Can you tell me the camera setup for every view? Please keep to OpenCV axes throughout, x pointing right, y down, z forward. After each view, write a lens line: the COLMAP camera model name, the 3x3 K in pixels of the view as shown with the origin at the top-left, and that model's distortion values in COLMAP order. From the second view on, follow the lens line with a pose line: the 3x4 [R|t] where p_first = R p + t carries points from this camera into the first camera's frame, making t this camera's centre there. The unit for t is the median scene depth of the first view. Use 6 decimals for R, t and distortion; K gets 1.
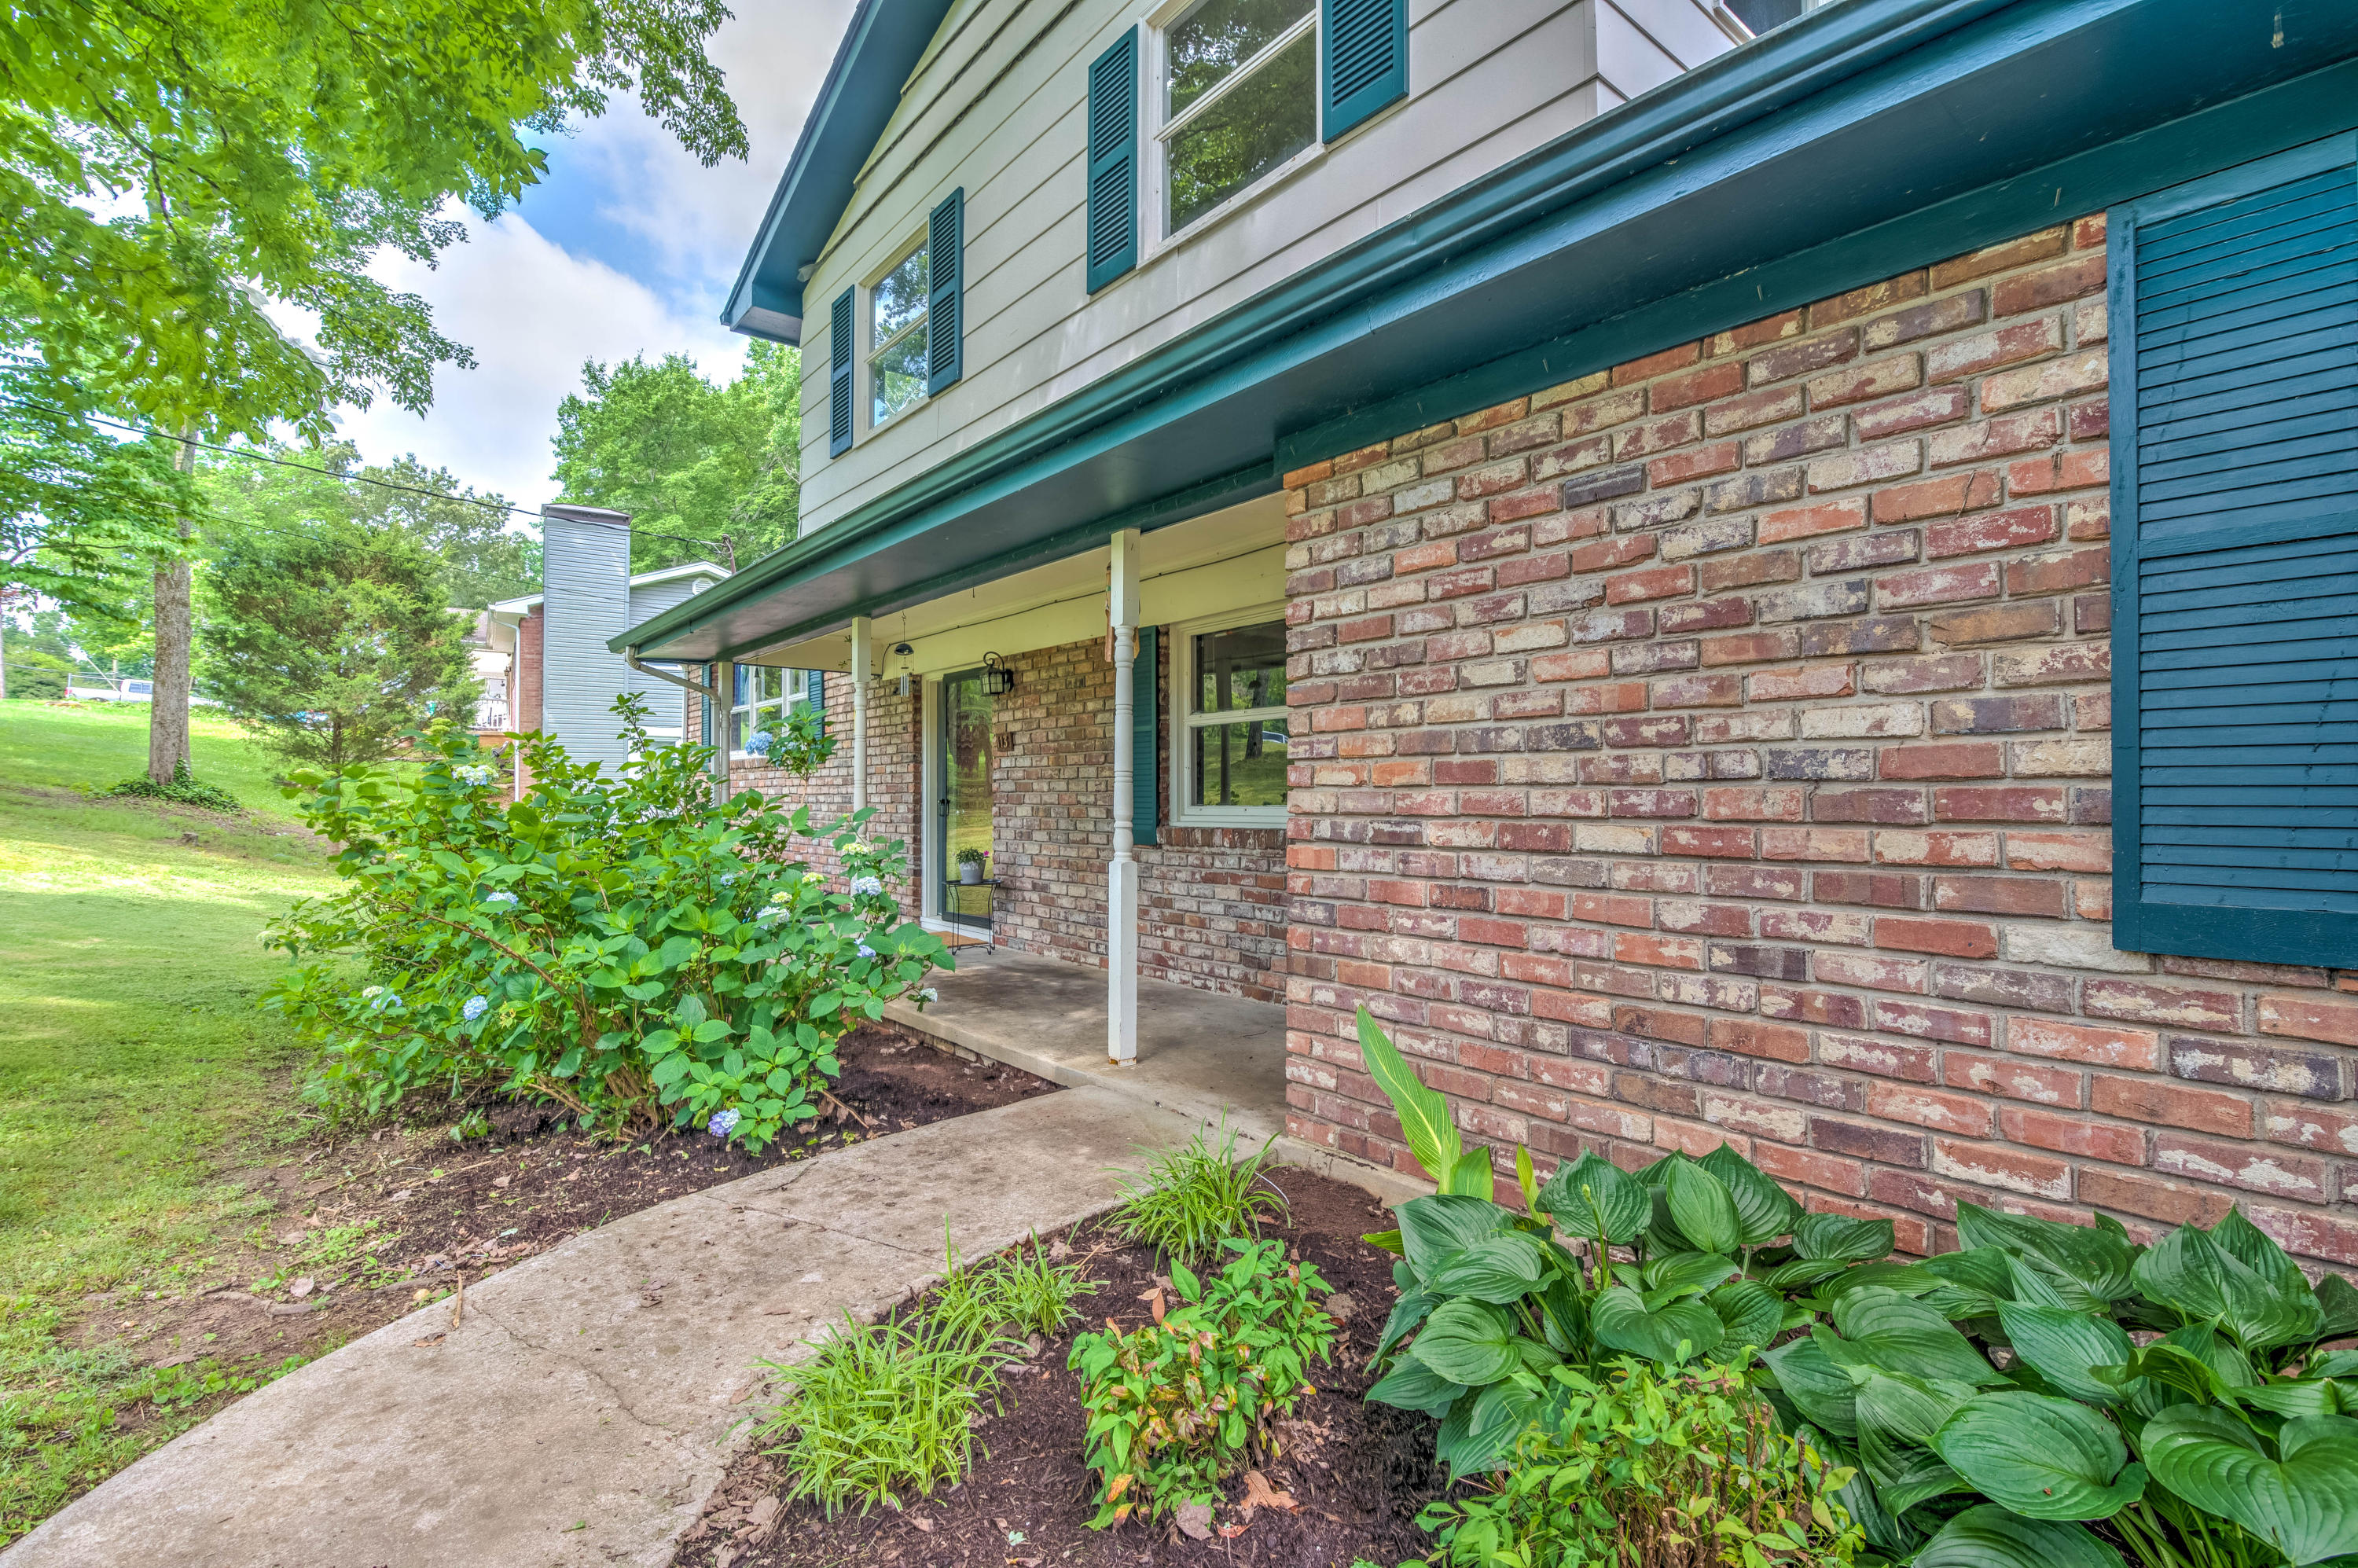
lens RADIAL K [[1082.3, 0, 1179.0], [0, 1082.3, 784.0], [0, 0, 1]] dist [-0.023401, 0.000059]
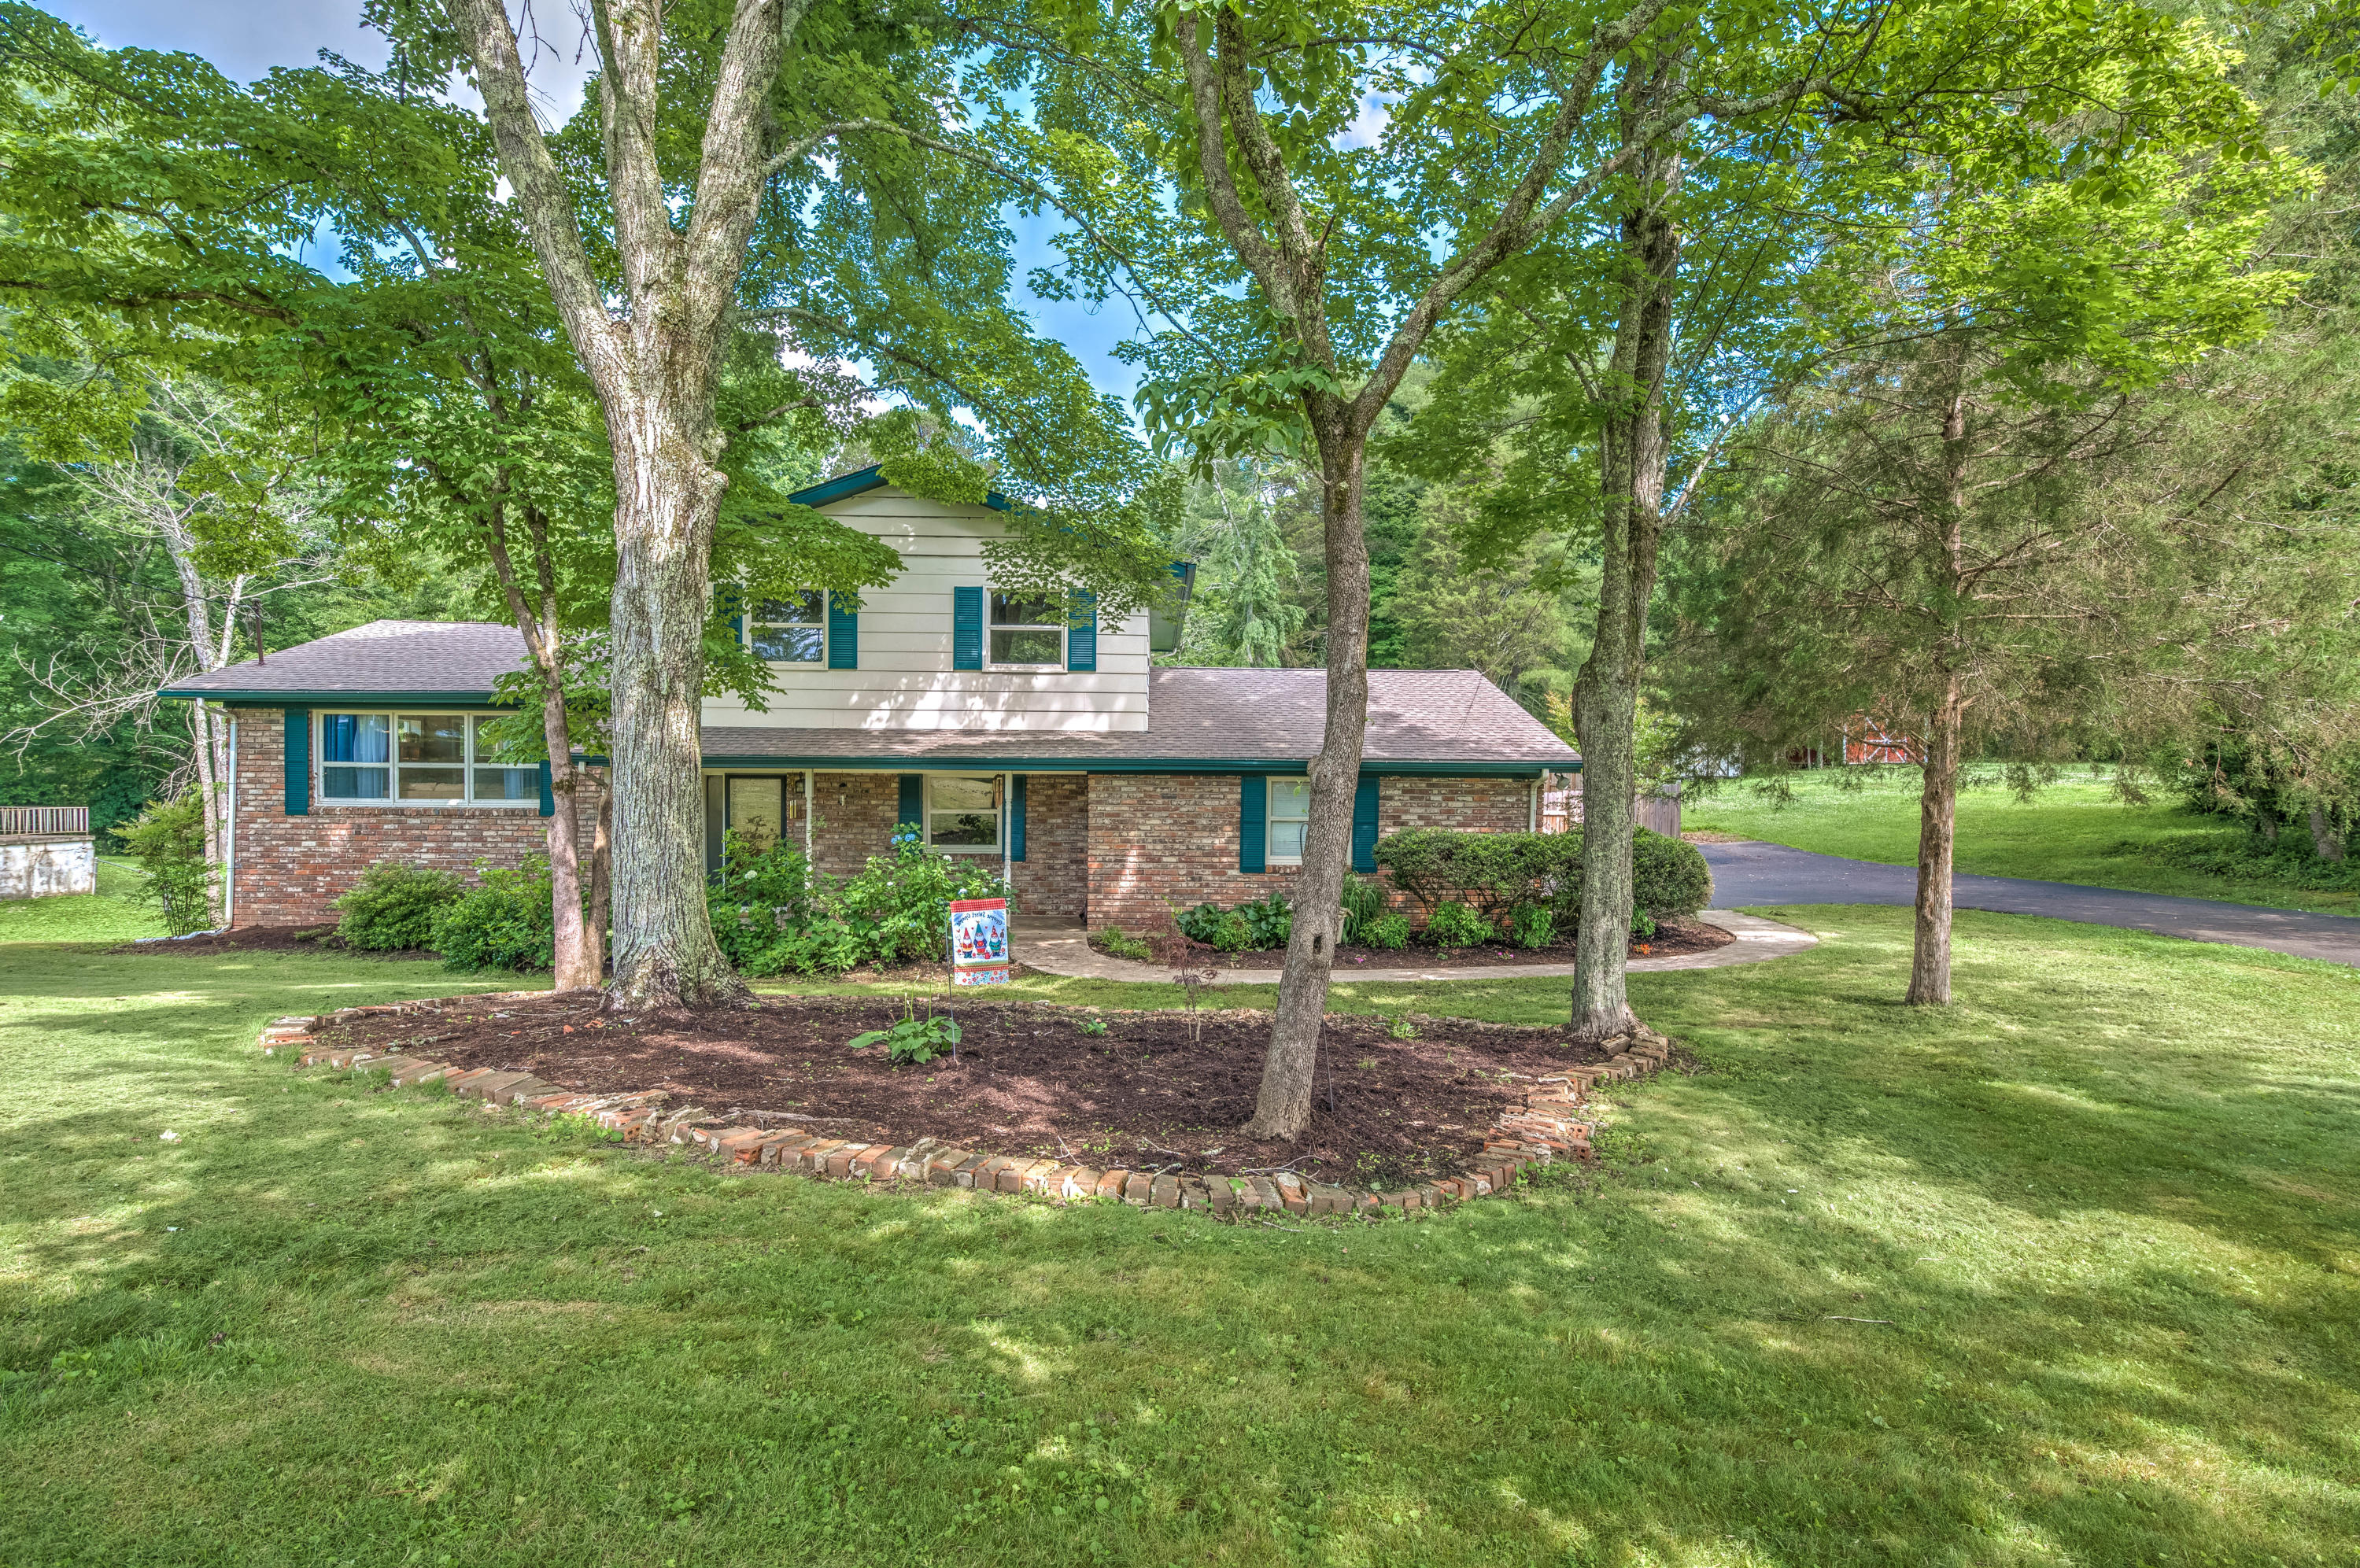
lens RADIAL K [[1083.1, 0, 1180.0], [0, 1083.1, 784.0], [0, 0, 1]] dist [-0.023401, 0.000059]
pose [[0.619444, 0.001157, 0.785040, -3.598238], [-0.019133, 0.999724, 0.013624, -0.378236], [-0.784808, -0.023459, 0.619295, -2.271382]]
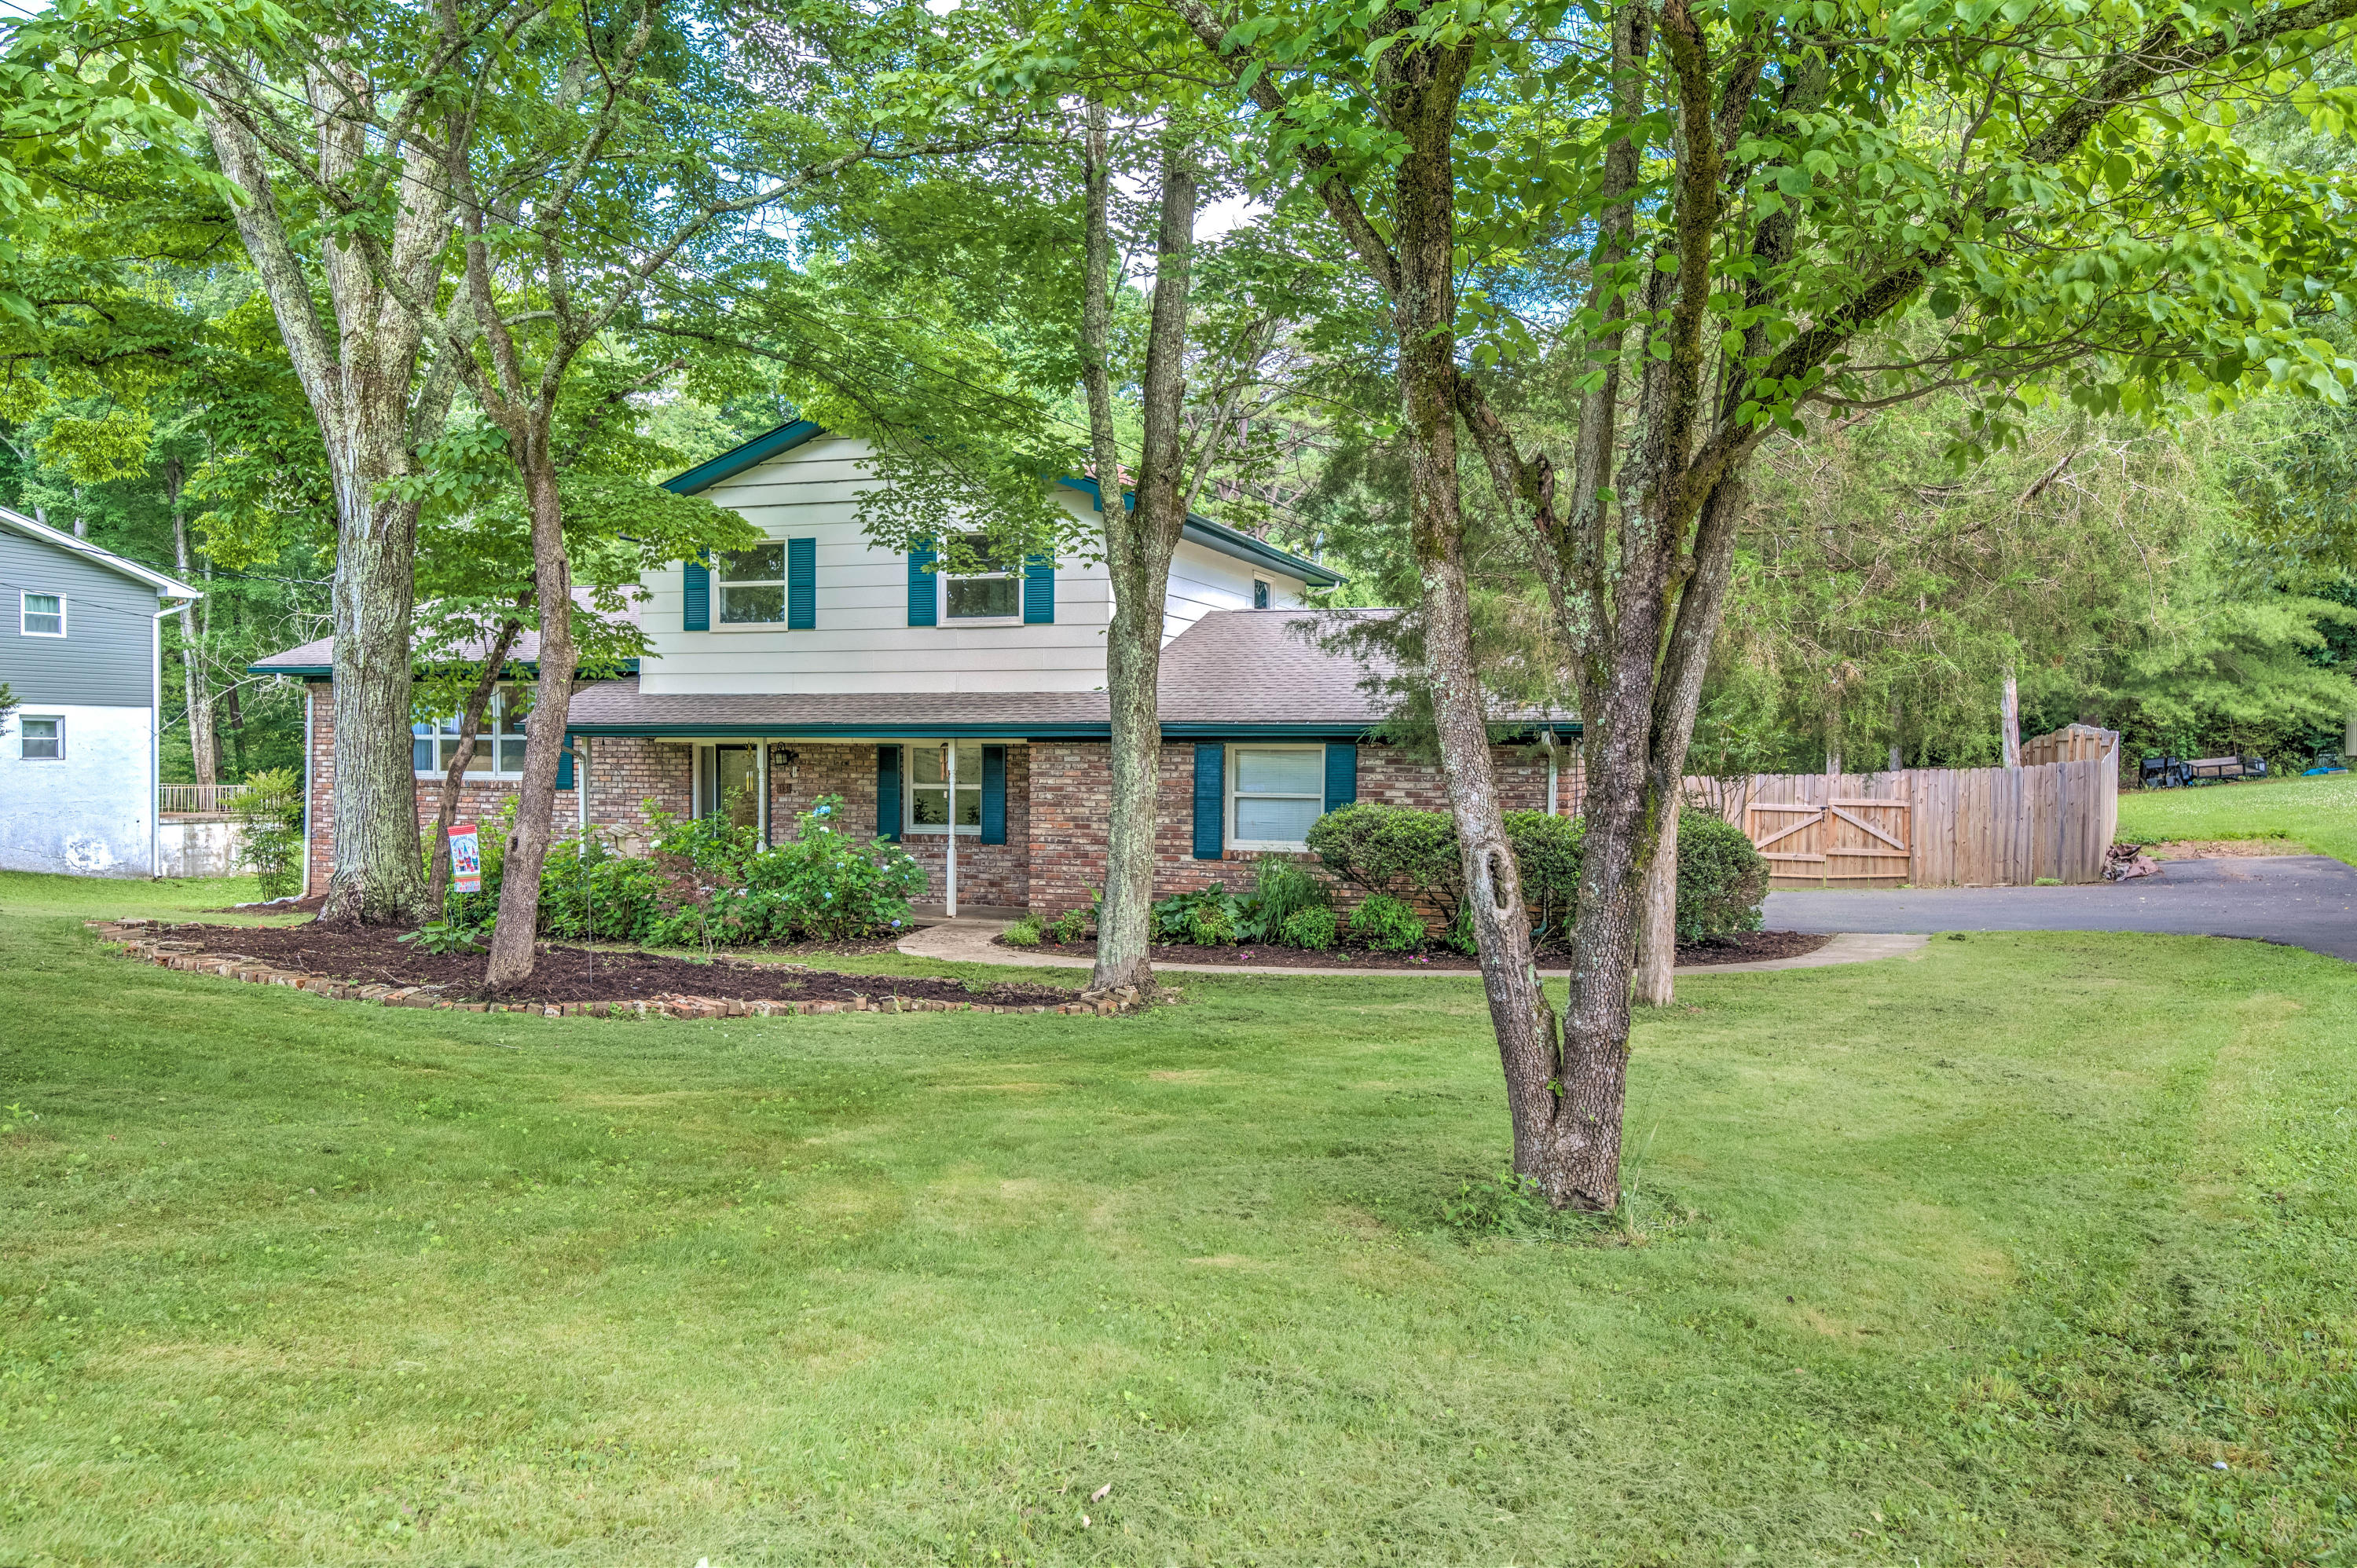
lens RADIAL K [[1660.8, 0, 1178.5], [0, 1660.8, 784.0], [0, 0, 1]] dist [-0.005874, -0.003171]
pose [[0.866934, 0.001279, 0.498422, -2.739227], [-0.015247, 0.999597, 0.023956, -0.346962], [-0.498190, -0.028367, 0.866604, -4.981966]]
